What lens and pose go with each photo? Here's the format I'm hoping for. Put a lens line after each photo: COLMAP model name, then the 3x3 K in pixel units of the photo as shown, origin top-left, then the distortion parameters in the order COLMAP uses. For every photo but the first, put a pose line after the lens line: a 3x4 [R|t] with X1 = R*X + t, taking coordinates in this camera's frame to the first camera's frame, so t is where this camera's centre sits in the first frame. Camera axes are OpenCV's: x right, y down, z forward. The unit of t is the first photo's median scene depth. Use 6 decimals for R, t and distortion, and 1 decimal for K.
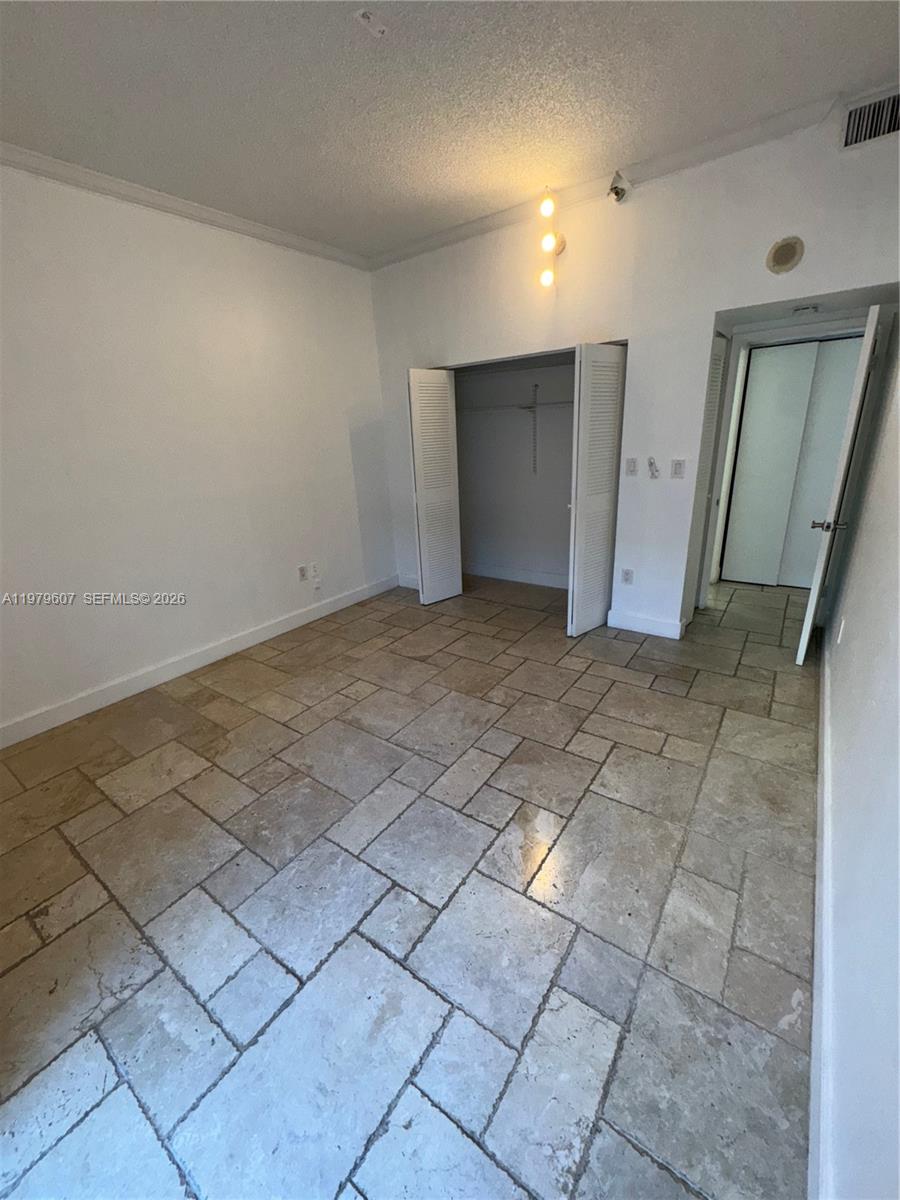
lens RADIAL K [[479.1, 0, 450.5], [0, 479.1, 599.7], [0, 0, 1]] dist [-0.007012, 0.001522]
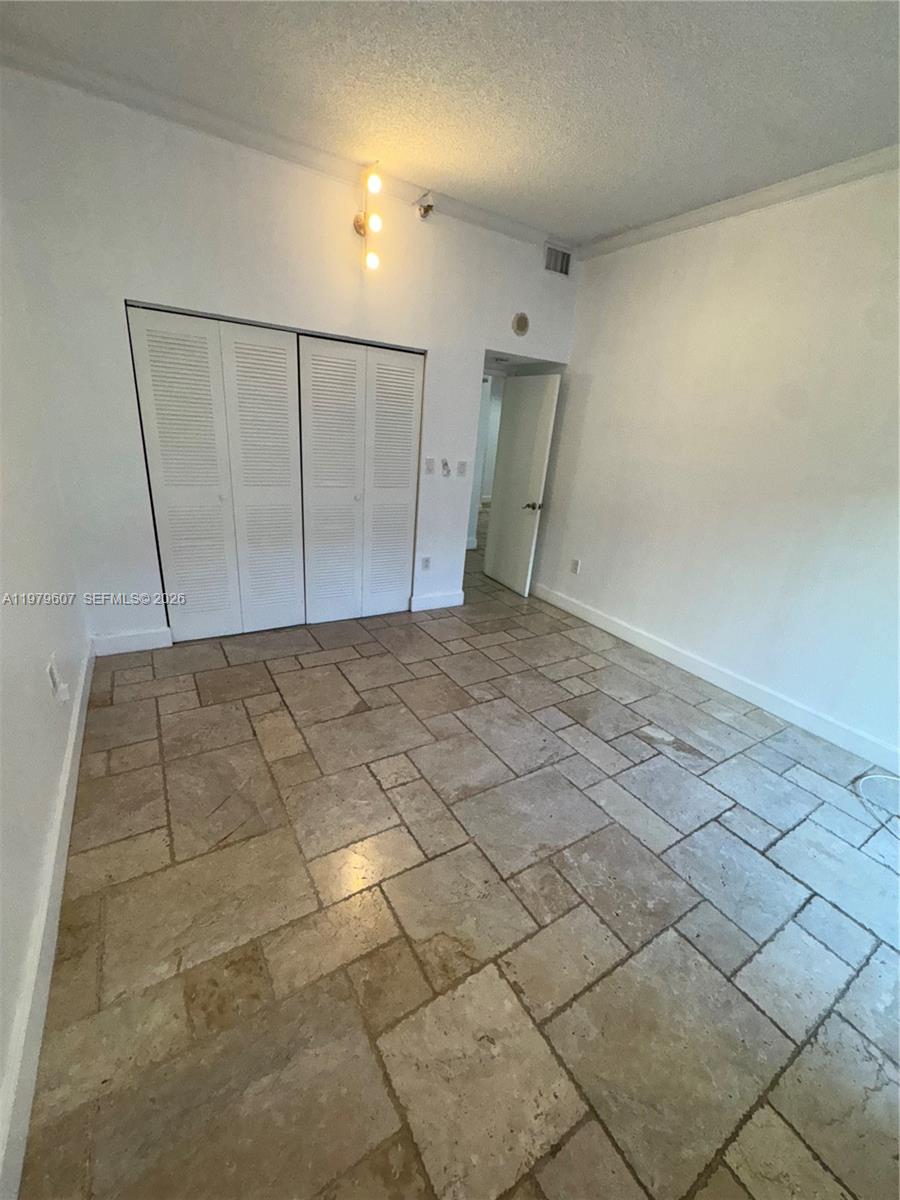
lens RADIAL K [[479.1, 0, 449.1], [0, 479.1, 600.2], [0, 0, 1]] dist [-0.007012, 0.001522]
pose [[0.377499, -0.242872, 0.893592, -1.000234], [0.213685, 0.961795, 0.171138, -0.229527], [-0.901018, 0.126343, 0.414975, 0.774299]]
